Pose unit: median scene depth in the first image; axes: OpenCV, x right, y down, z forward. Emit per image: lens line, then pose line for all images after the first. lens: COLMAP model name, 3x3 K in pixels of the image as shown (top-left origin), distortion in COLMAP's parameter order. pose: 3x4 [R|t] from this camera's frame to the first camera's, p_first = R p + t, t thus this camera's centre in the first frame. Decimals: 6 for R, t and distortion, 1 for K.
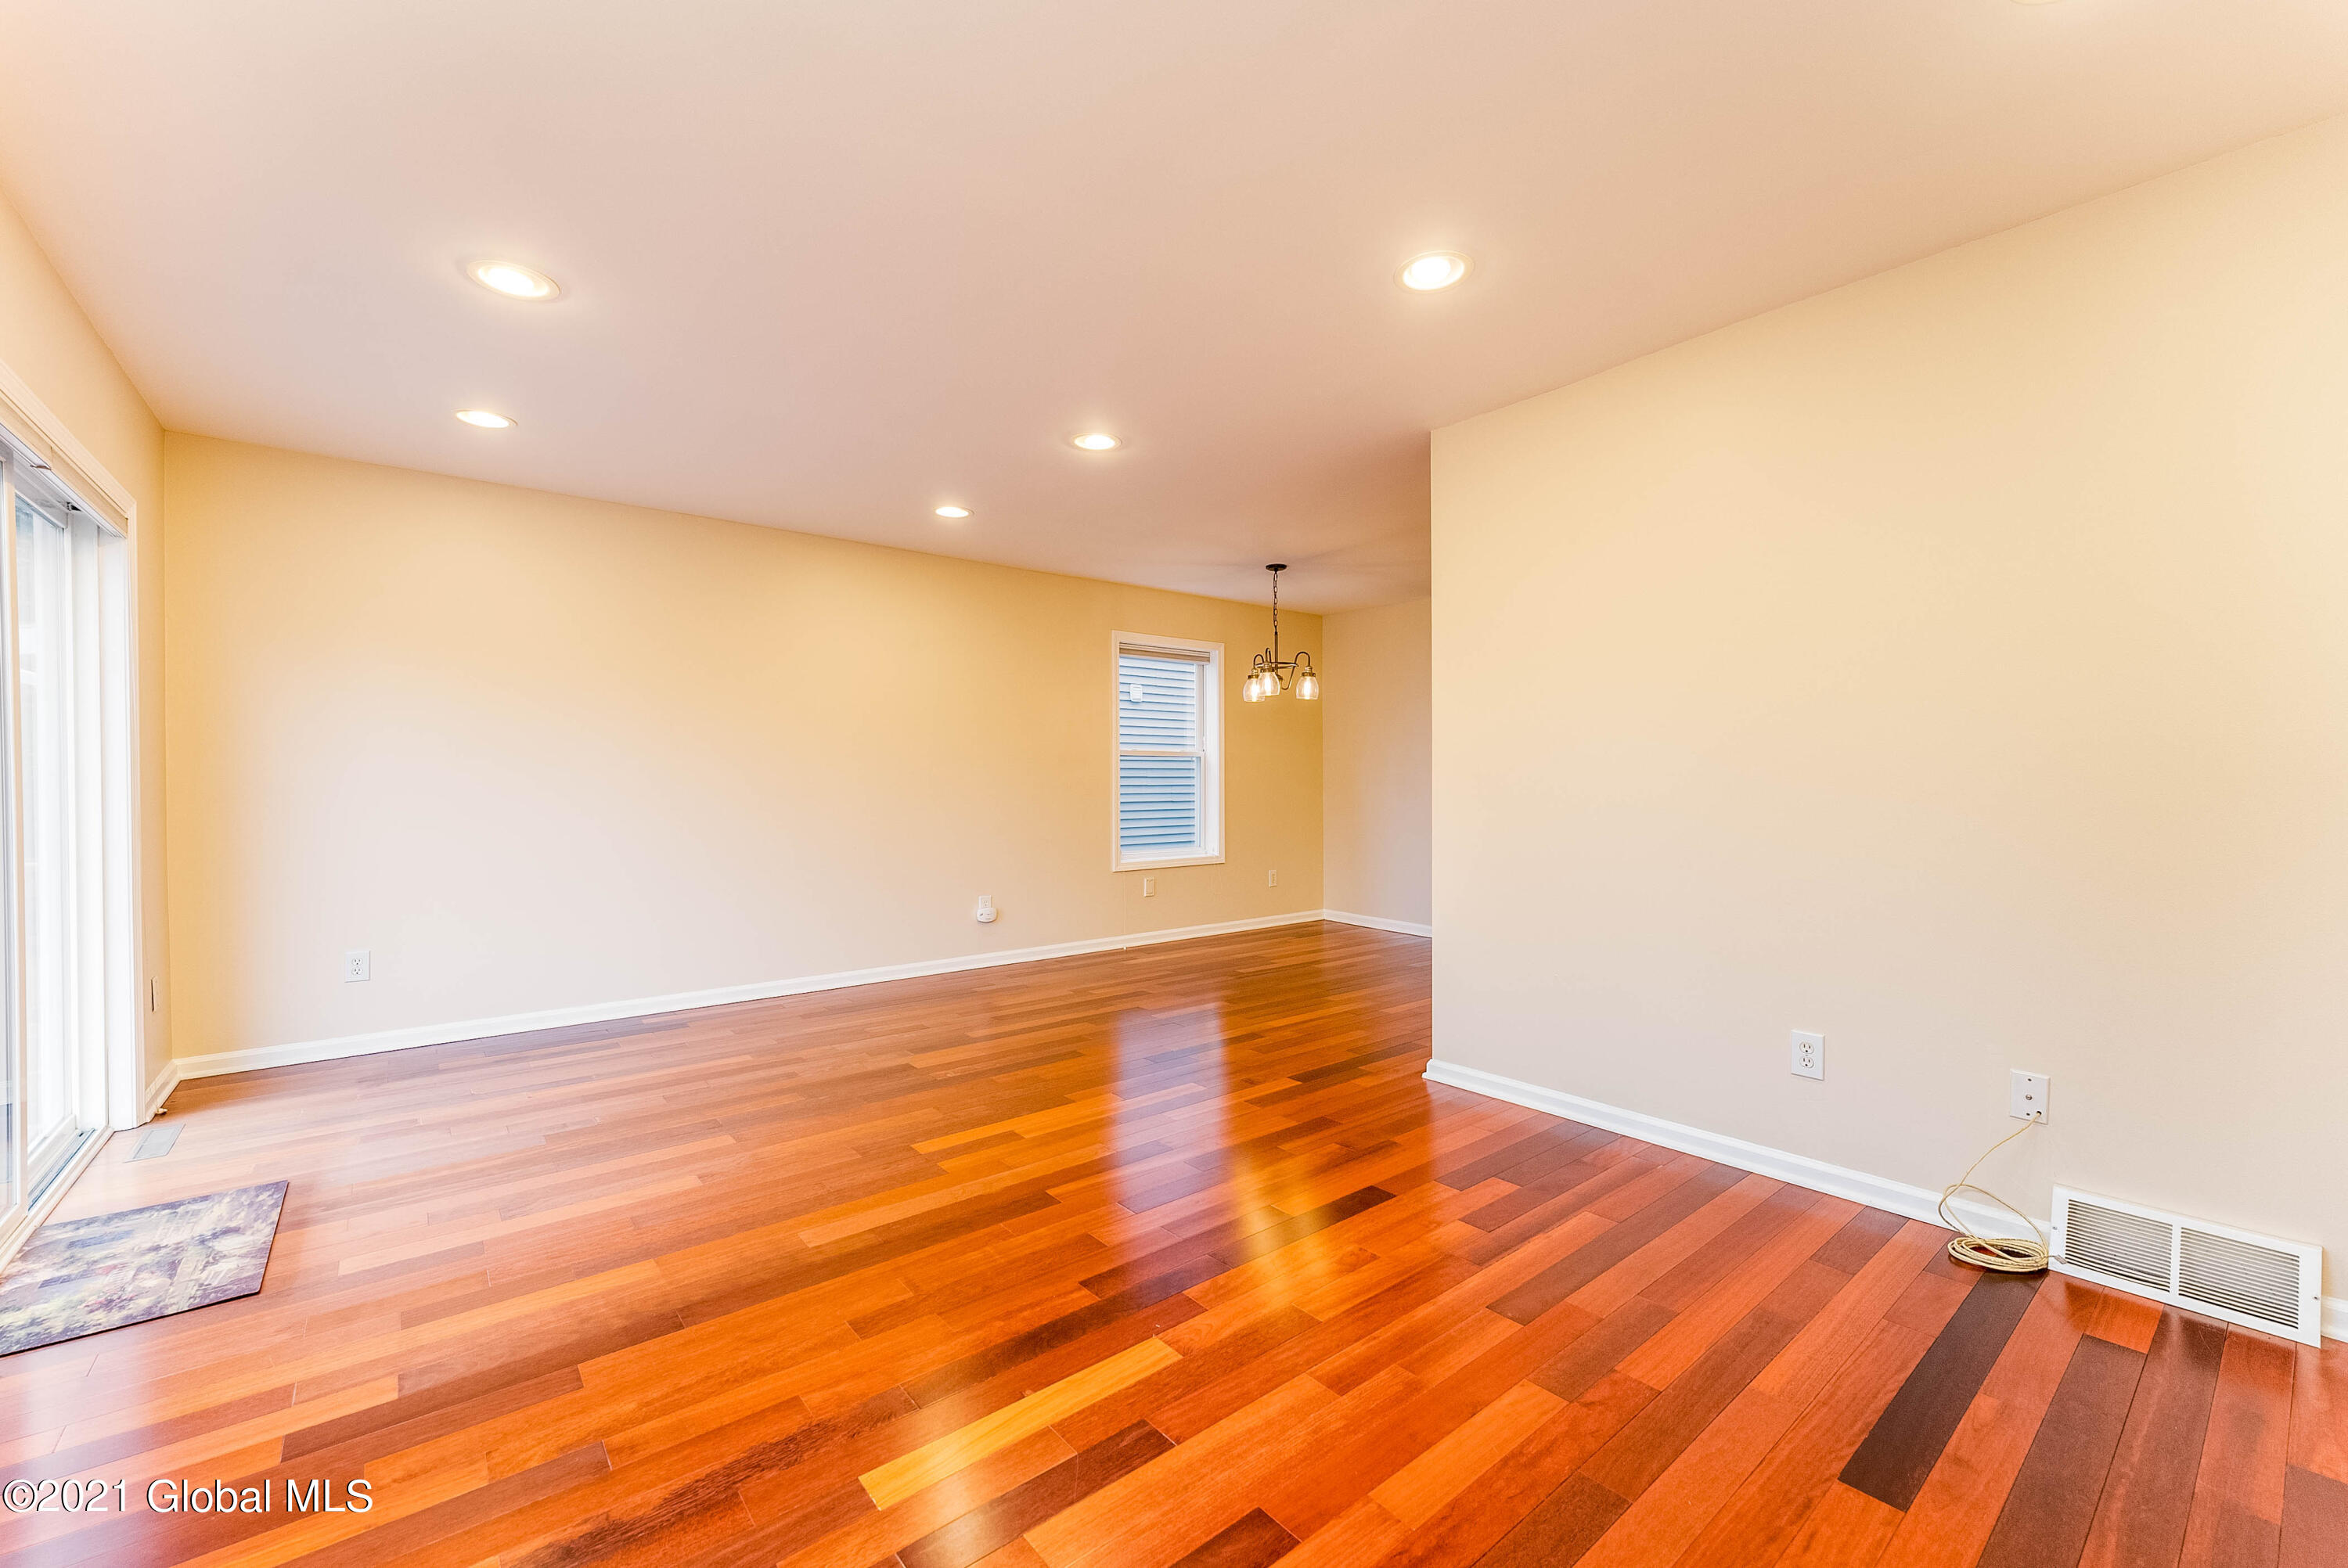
lens RADIAL K [[953.0, 0, 1176.2], [0, 953.0, 787.6], [0, 0, 1]] dist [0.001328, 0.000097]
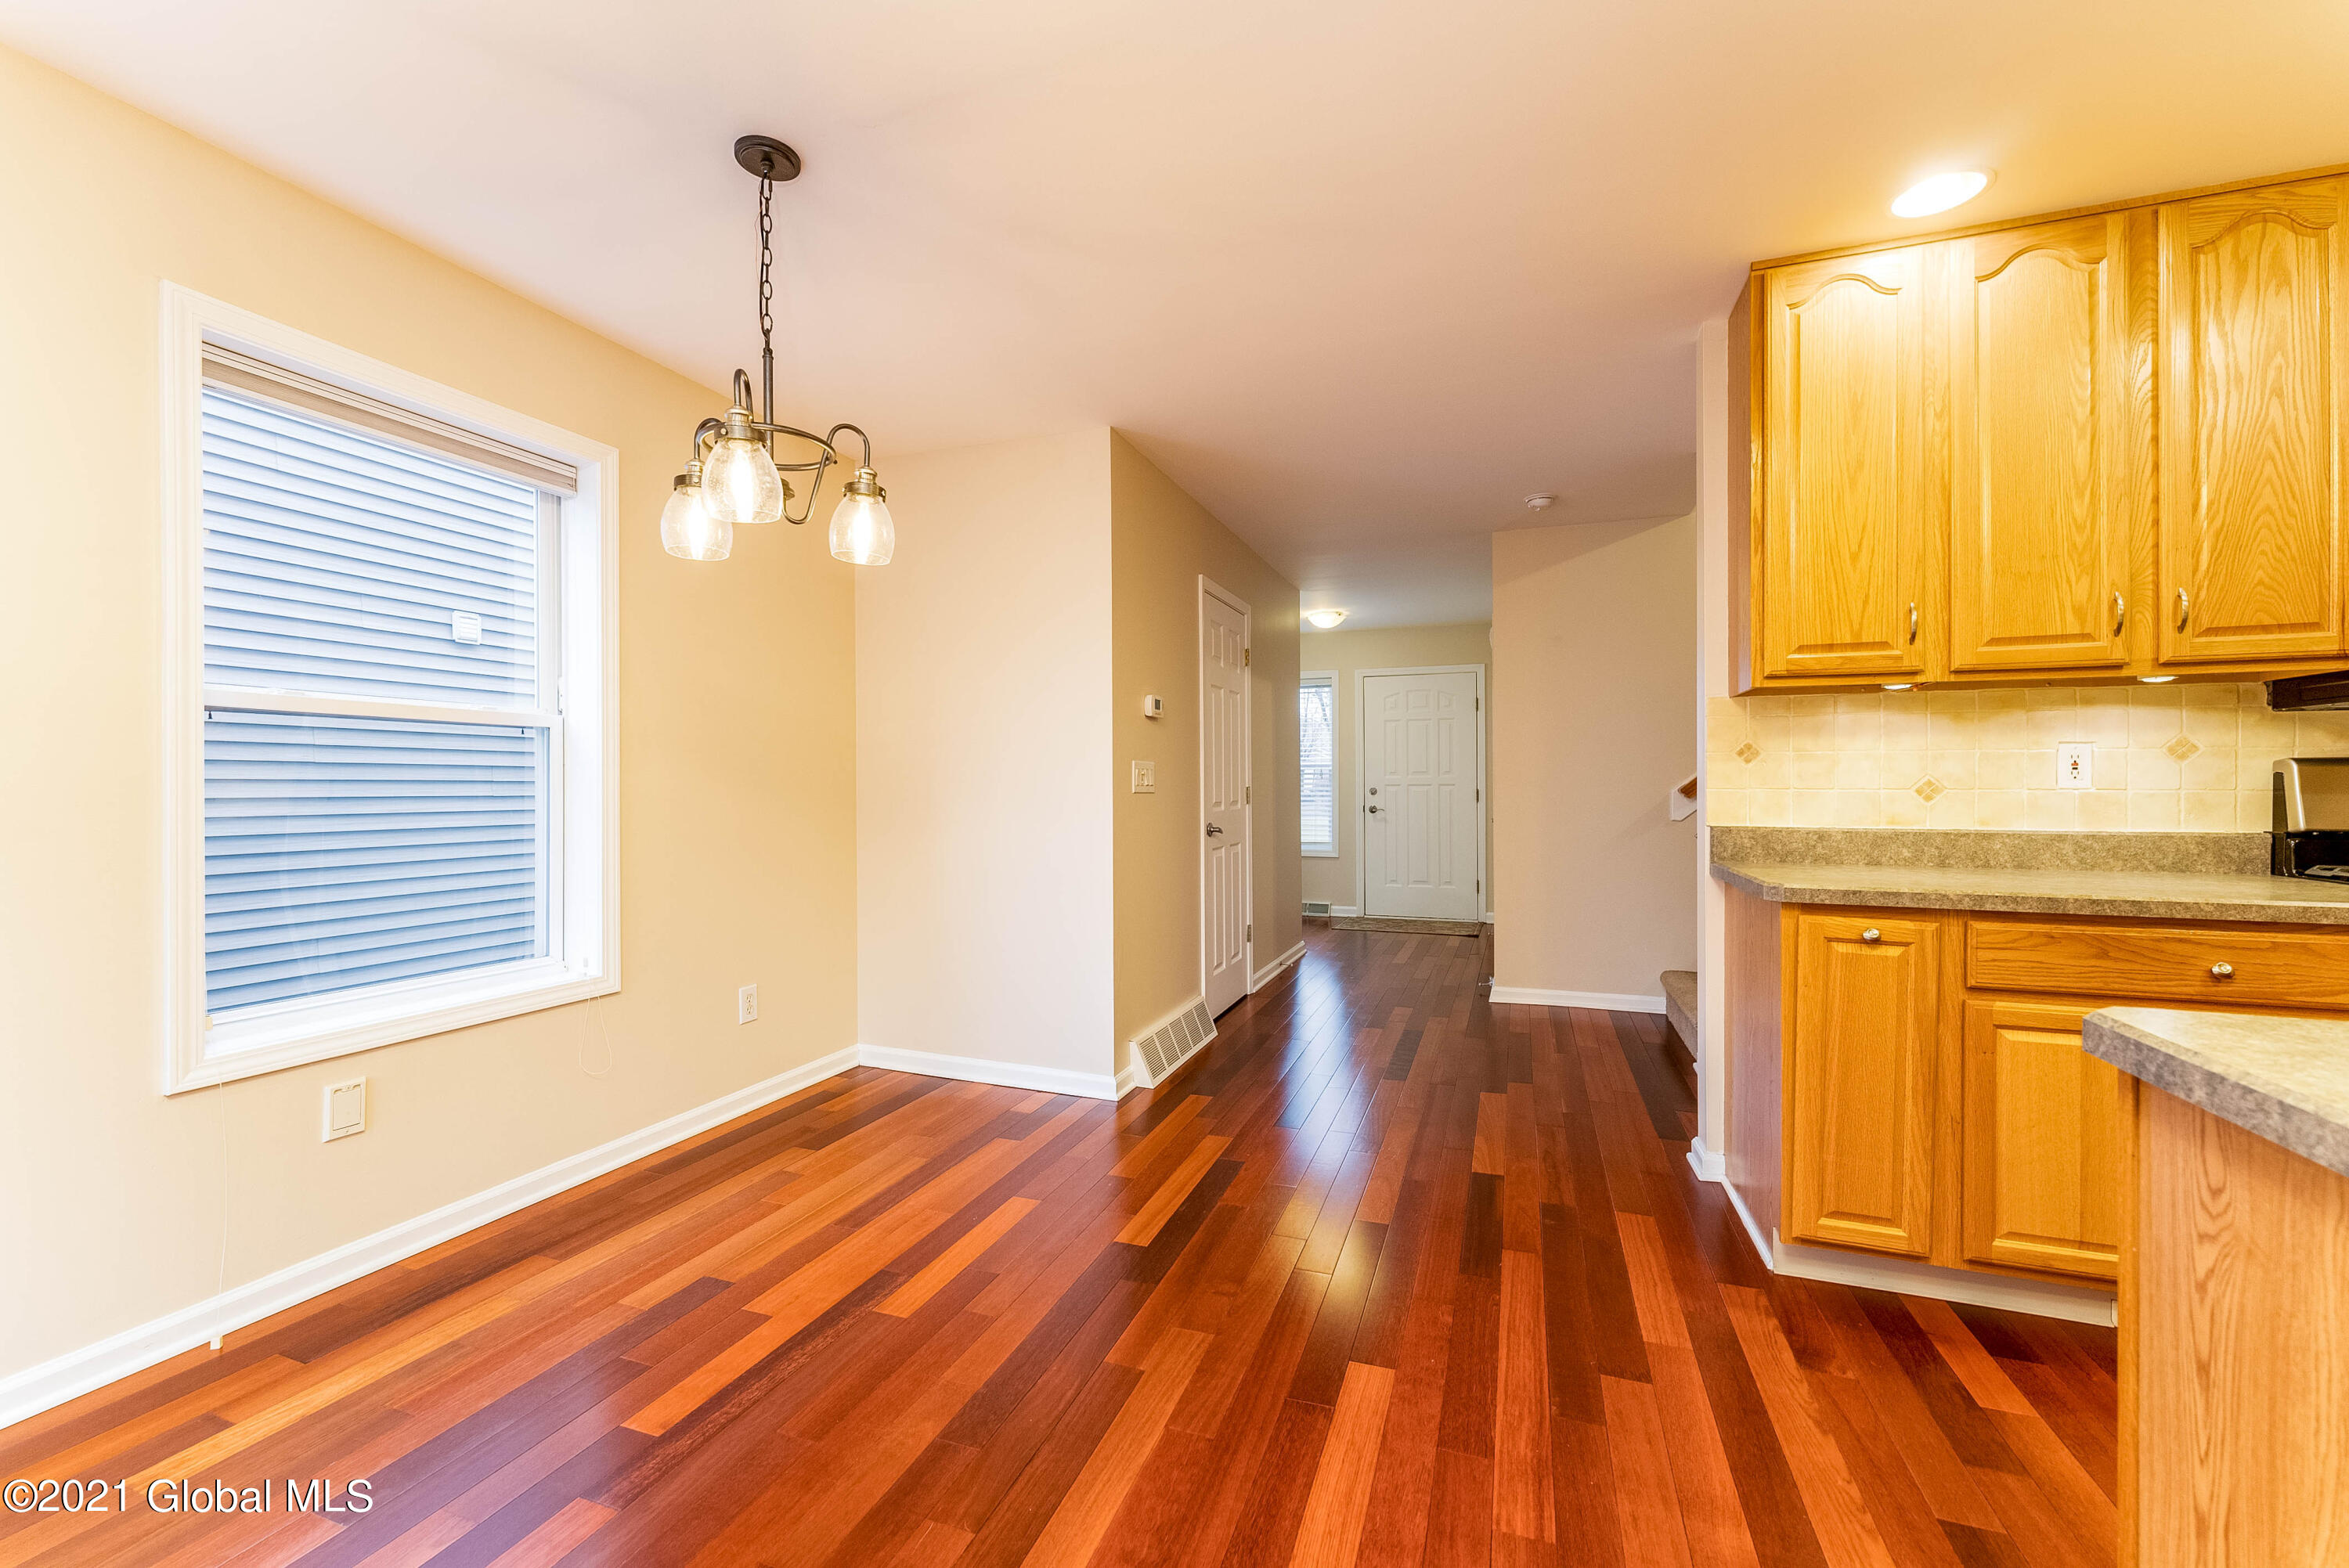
lens RADIAL K [[945.4, 0, 1182.6], [0, 945.4, 786.8], [0, 0, 1]] dist [0.001463, 0.000027]
pose [[0.856738, 0.002213, 0.515747, 0.140632], [0.002696, 0.999958, -0.008769, -0.011157], [-0.515745, 0.008904, 0.856696, 1.551776]]
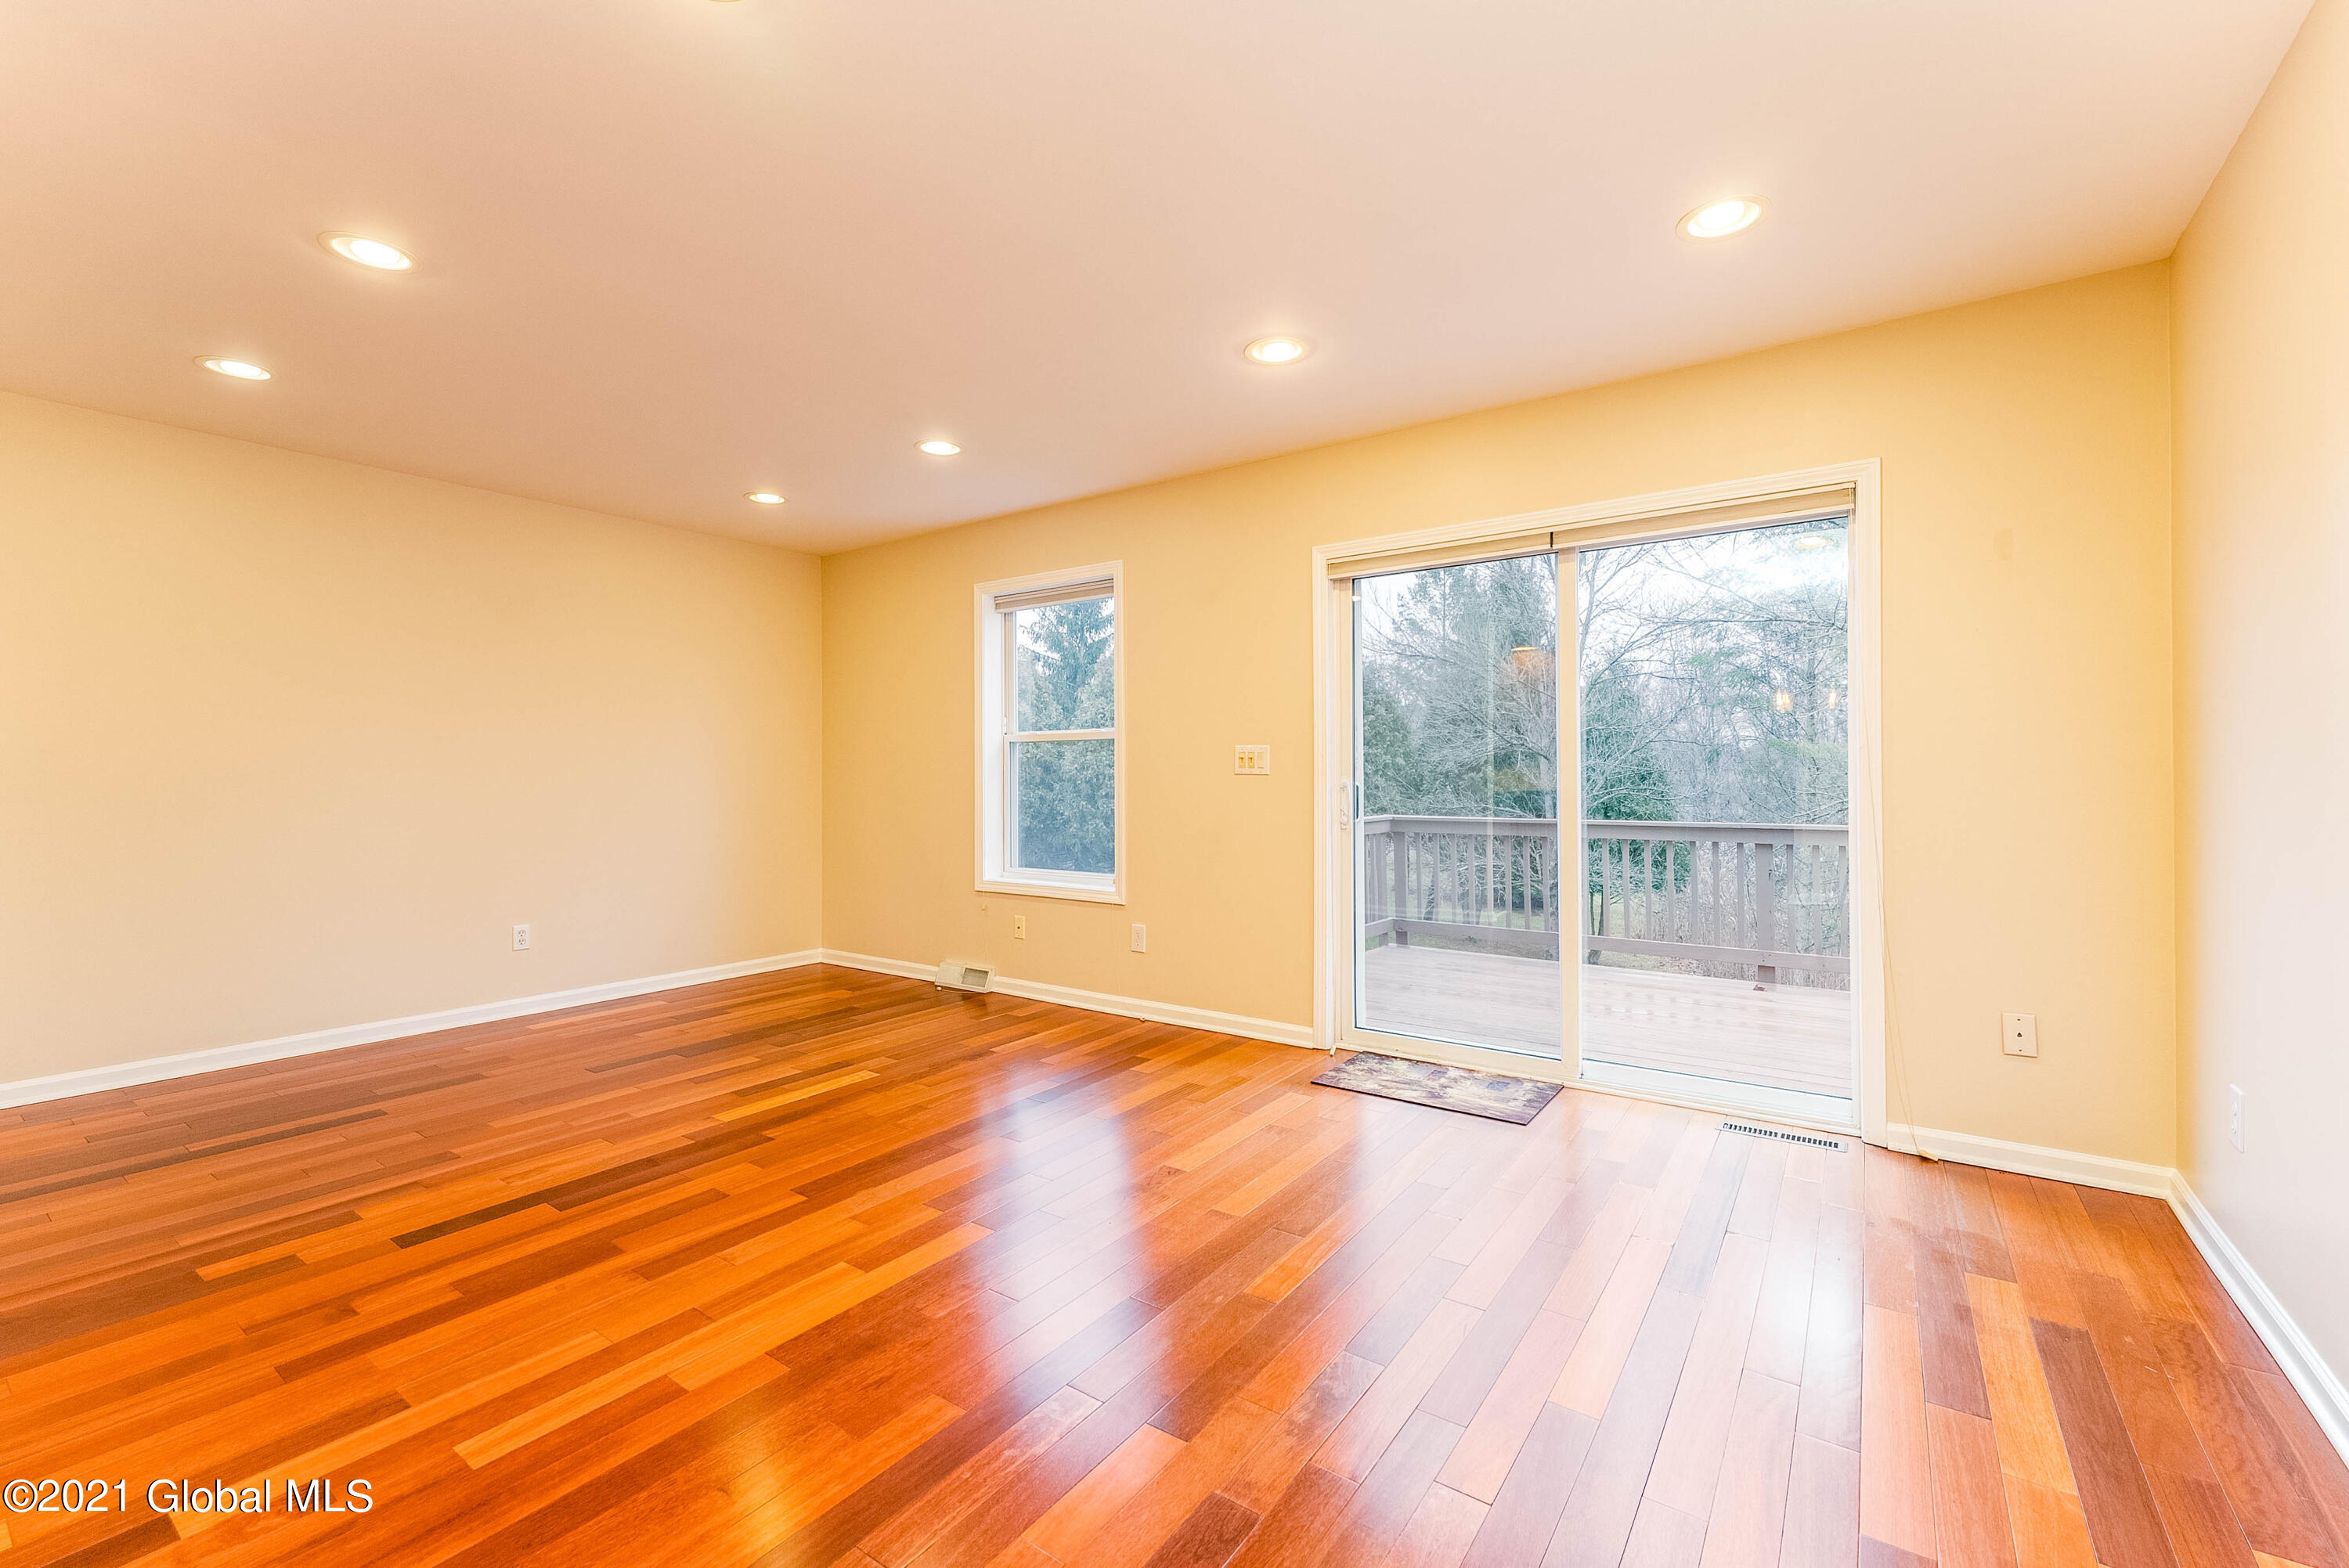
lens RADIAL K [[981.3, 0, 1181.0], [0, 981.3, 776.2], [0, 0, 1]] dist [0.000769, 0.000058]
pose [[-0.963978, 0.007698, -0.265871, -0.262612], [0.006035, 0.999957, 0.007073, -0.011178], [0.265914, 0.005214, -0.963983, 2.248651]]
